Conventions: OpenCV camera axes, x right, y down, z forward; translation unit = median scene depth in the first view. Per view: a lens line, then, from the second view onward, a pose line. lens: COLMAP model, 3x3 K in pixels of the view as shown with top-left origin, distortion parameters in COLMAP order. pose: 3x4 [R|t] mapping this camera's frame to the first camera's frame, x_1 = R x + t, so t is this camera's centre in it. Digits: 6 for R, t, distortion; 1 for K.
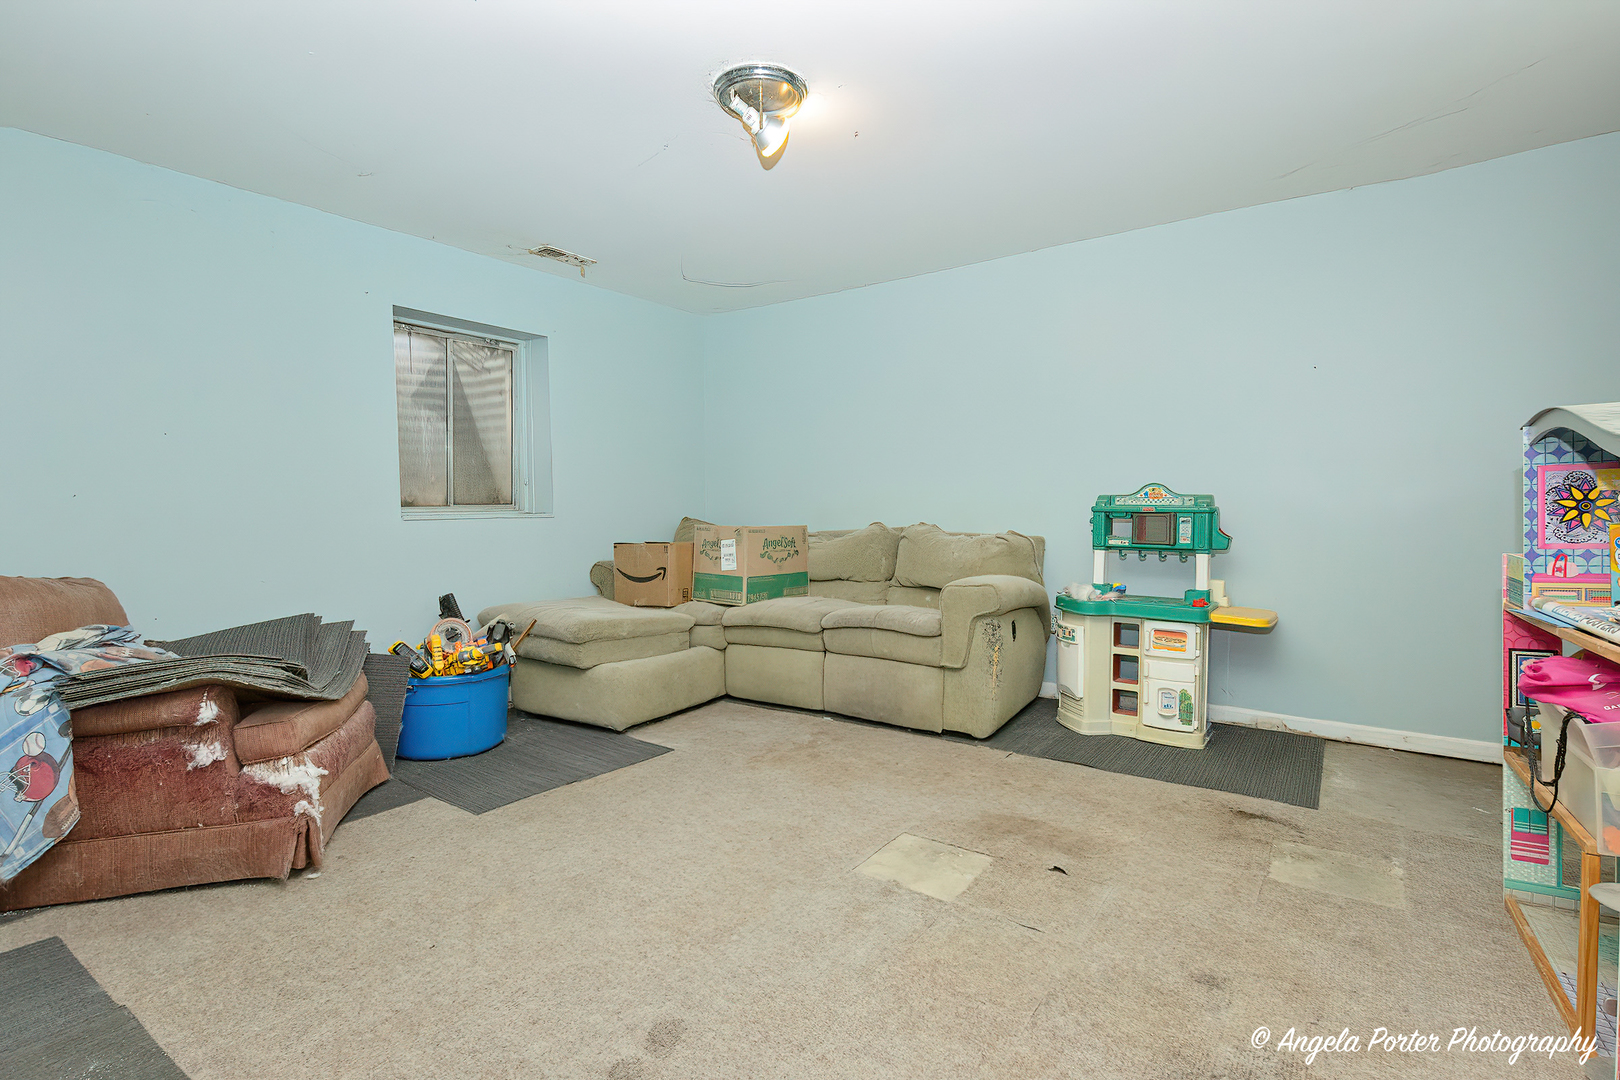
lens RADIAL K [[768.4, 0, 809.0], [0, 768.4, 533.2], [0, 0, 1]] dist [0.010585, -0.000117]
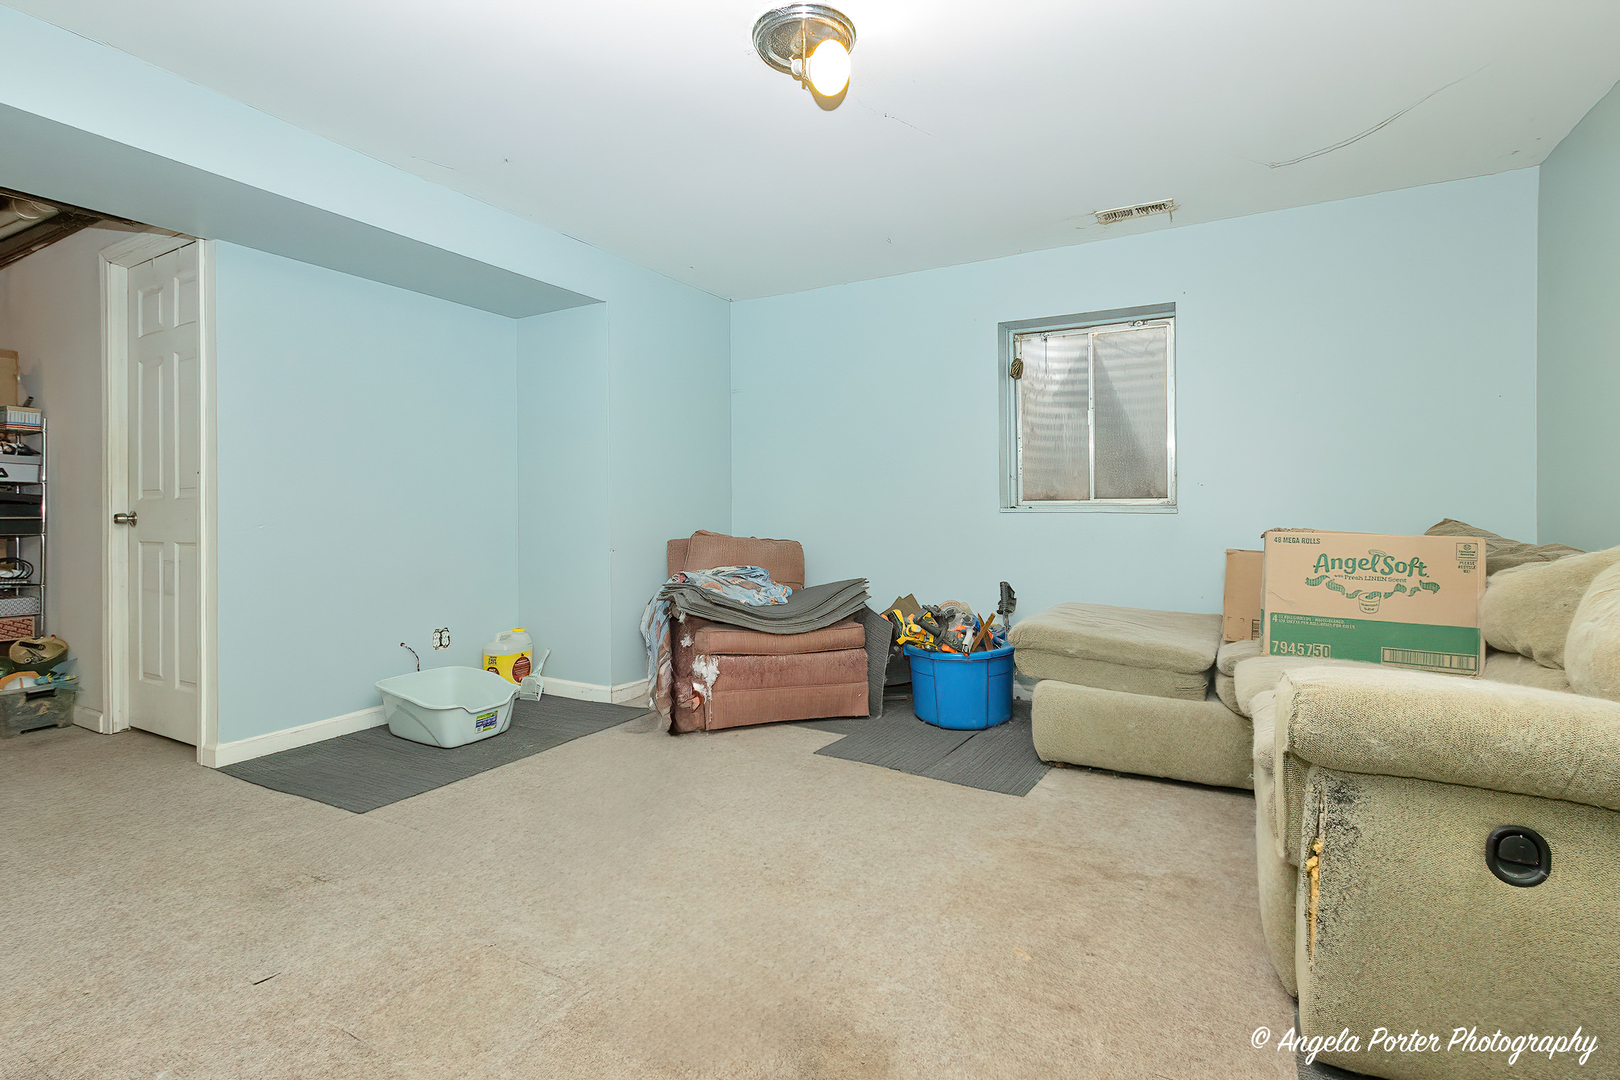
lens RADIAL K [[758.5, 0, 811.4], [0, 758.5, 511.9], [0, 0, 1]] dist [-0.001248, -0.000515]
pose [[0.118254, 0.012894, -0.992900, 0.502693], [-0.041737, 0.999097, 0.008003, -0.014337], [0.992106, 0.040494, 0.118685, 0.569237]]
